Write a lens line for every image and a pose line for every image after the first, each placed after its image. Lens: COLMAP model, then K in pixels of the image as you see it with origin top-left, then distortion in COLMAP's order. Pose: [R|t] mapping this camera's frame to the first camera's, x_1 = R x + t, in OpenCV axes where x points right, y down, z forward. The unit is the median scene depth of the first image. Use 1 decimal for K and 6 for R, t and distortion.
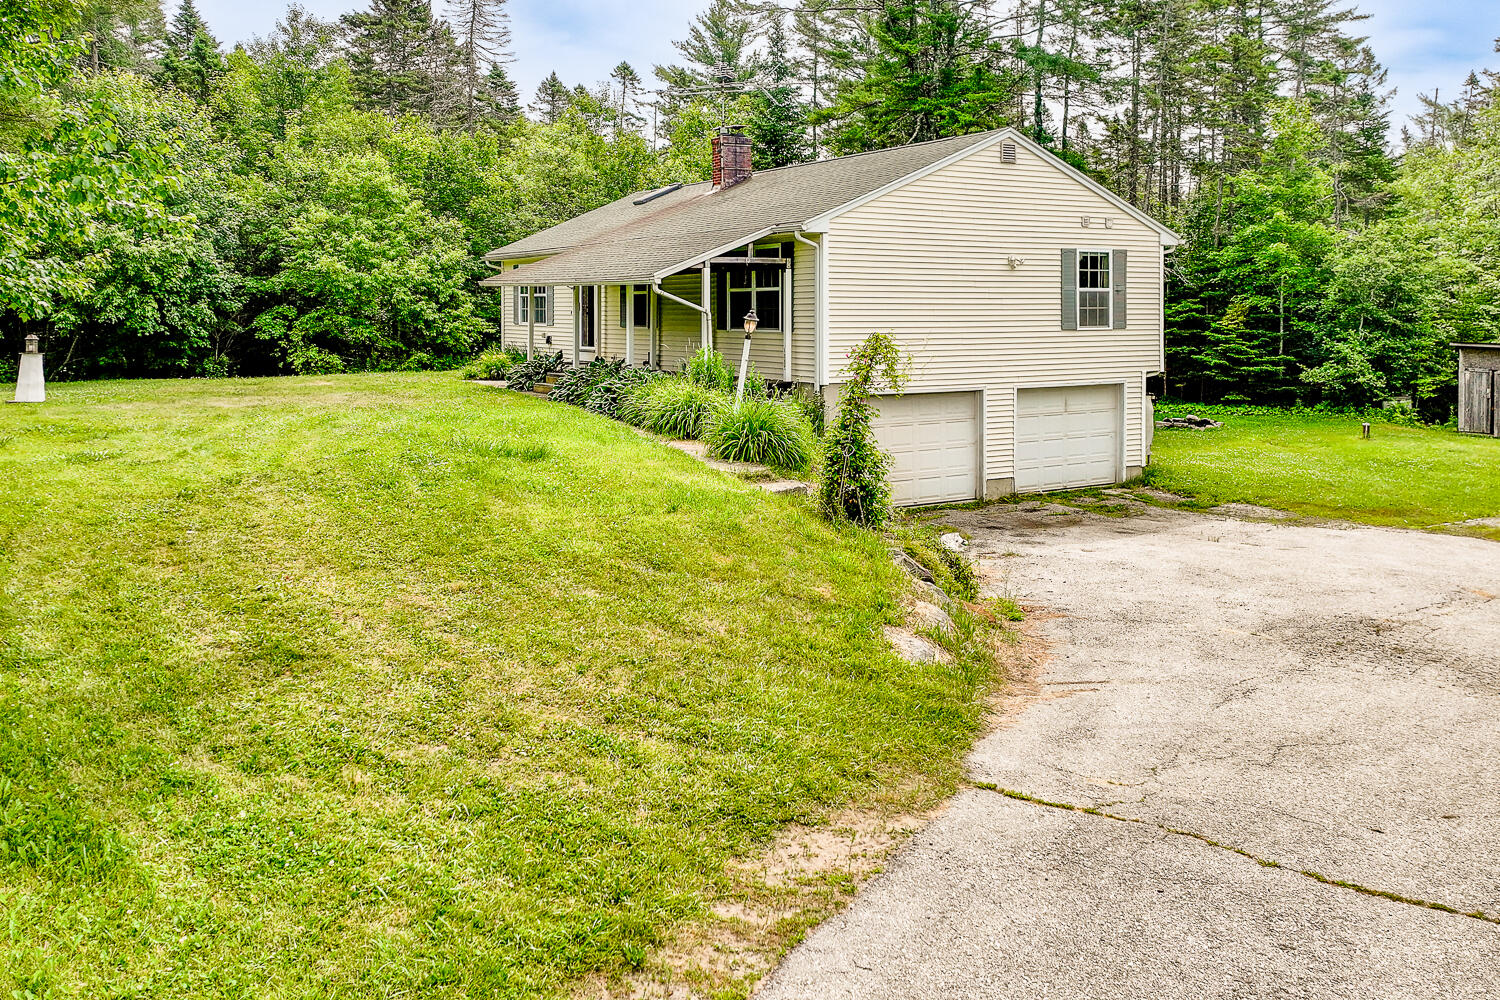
lens RADIAL K [[1224.7, 0, 750.0], [0, 1224.7, 500.0], [0, 0, 1]] dist [0.004552, -0.003276]
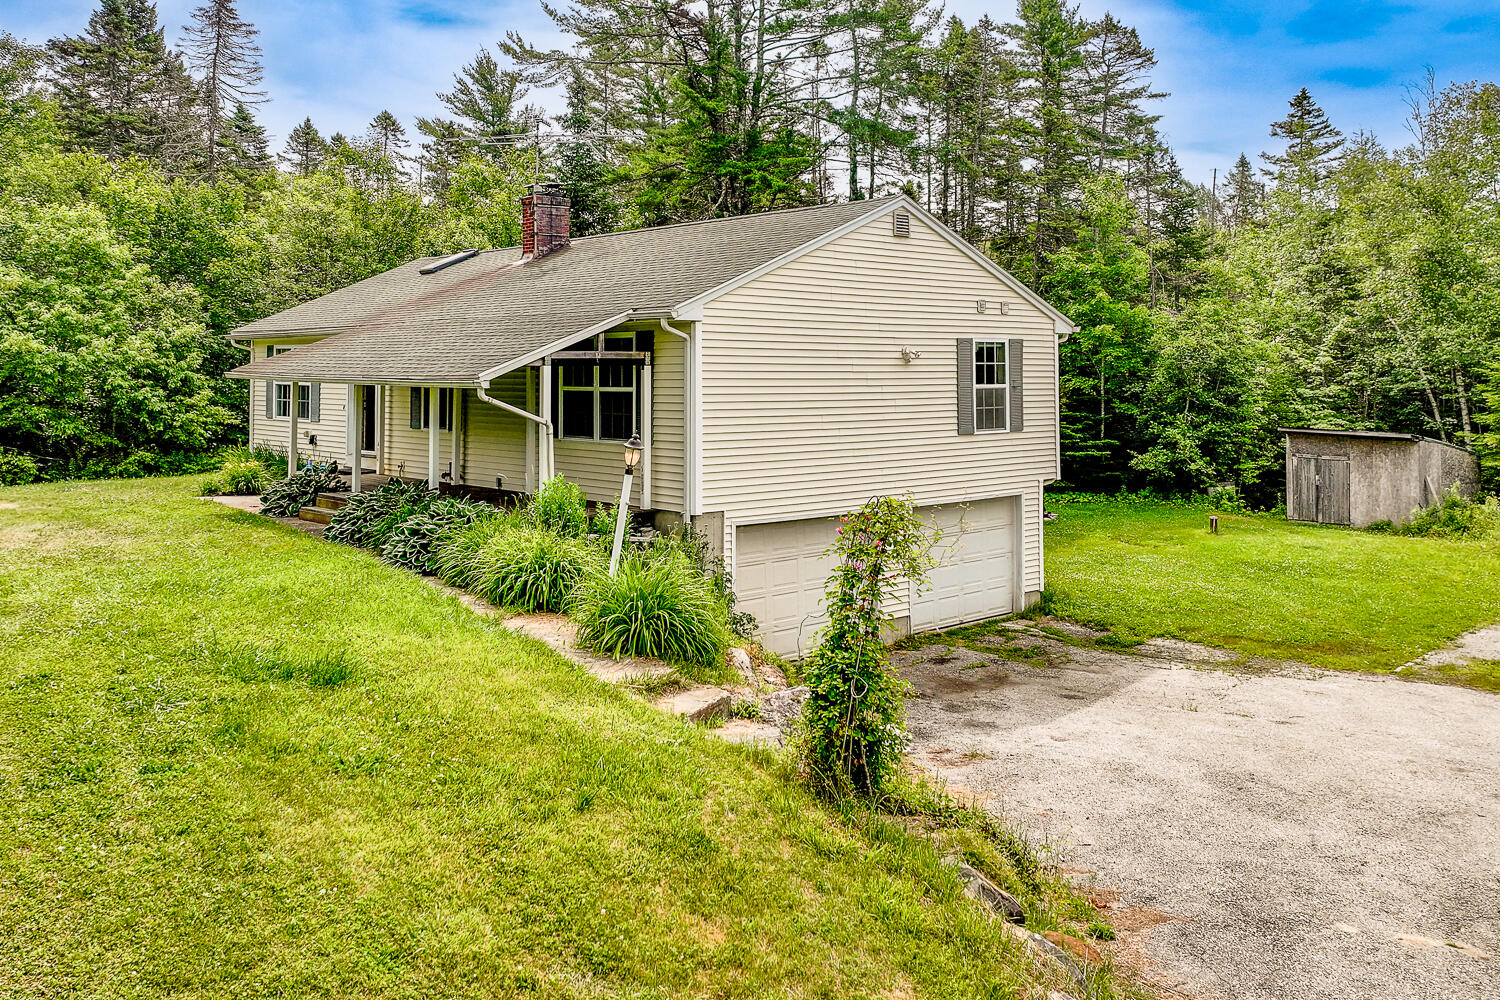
lens RADIAL K [[1219.8, 0, 677.7], [0, 1219.8, 447.9], [0, 0, 1]] dist [0.000336, -0.004831]
pose [[0.988192, -0.004111, 0.153163, -0.048393], [0.017437, 0.996163, -0.085765, -0.050147], [-0.152223, 0.087423, 0.984472, 0.173451]]
